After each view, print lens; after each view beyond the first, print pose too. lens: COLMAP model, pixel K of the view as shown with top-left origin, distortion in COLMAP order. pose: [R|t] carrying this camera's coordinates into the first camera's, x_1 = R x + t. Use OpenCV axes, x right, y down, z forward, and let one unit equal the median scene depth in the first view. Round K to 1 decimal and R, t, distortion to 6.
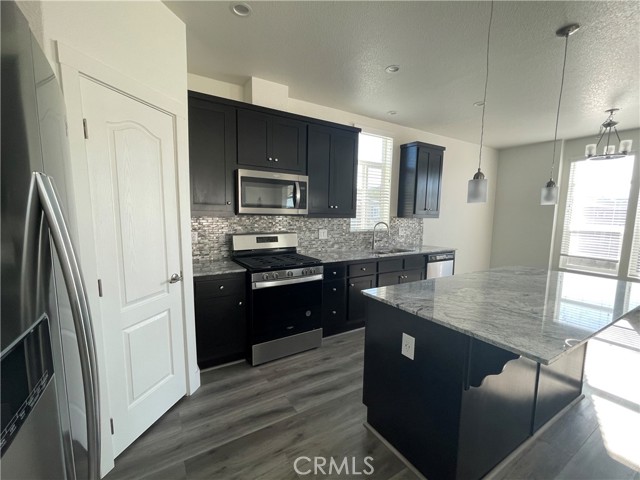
lens RADIAL K [[281.8, 0, 319.4], [0, 281.8, 244.9], [0, 0, 1]] dist [0.002374, 0.000796]
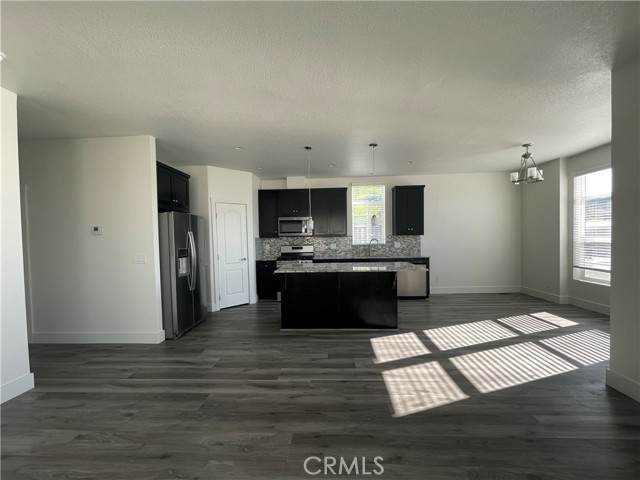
lens RADIAL K [[265.9, 0, 320.7], [0, 265.9, 245.9], [0, 0, 1]] dist [-0.001437, -0.000813]
pose [[0.824169, -0.010909, -0.566239, 1.022858], [-0.032164, 0.997299, -0.066030, 0.084499], [0.565430, 0.072633, 0.821592, -0.493240]]
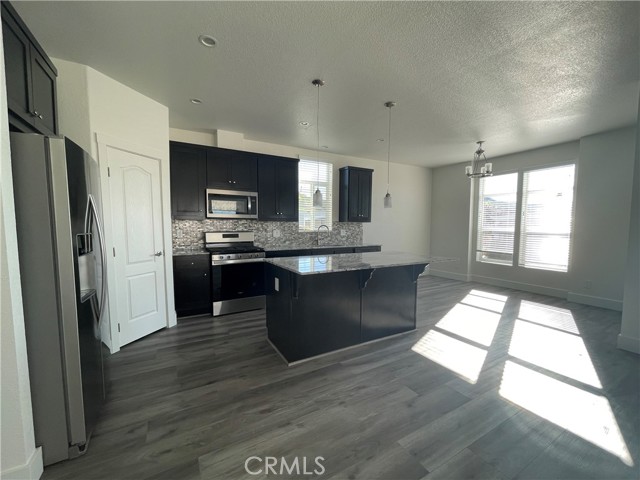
lens RADIAL K [[265.9, 0, 319.1], [0, 265.9, 243.9], [0, 0, 1]] dist [-0.001437, -0.000813]
pose [[0.999254, -0.009014, -0.037555, 0.309247], [0.007310, 0.998949, -0.045249, 0.083740], [0.037923, 0.044941, 0.998270, -0.340470]]
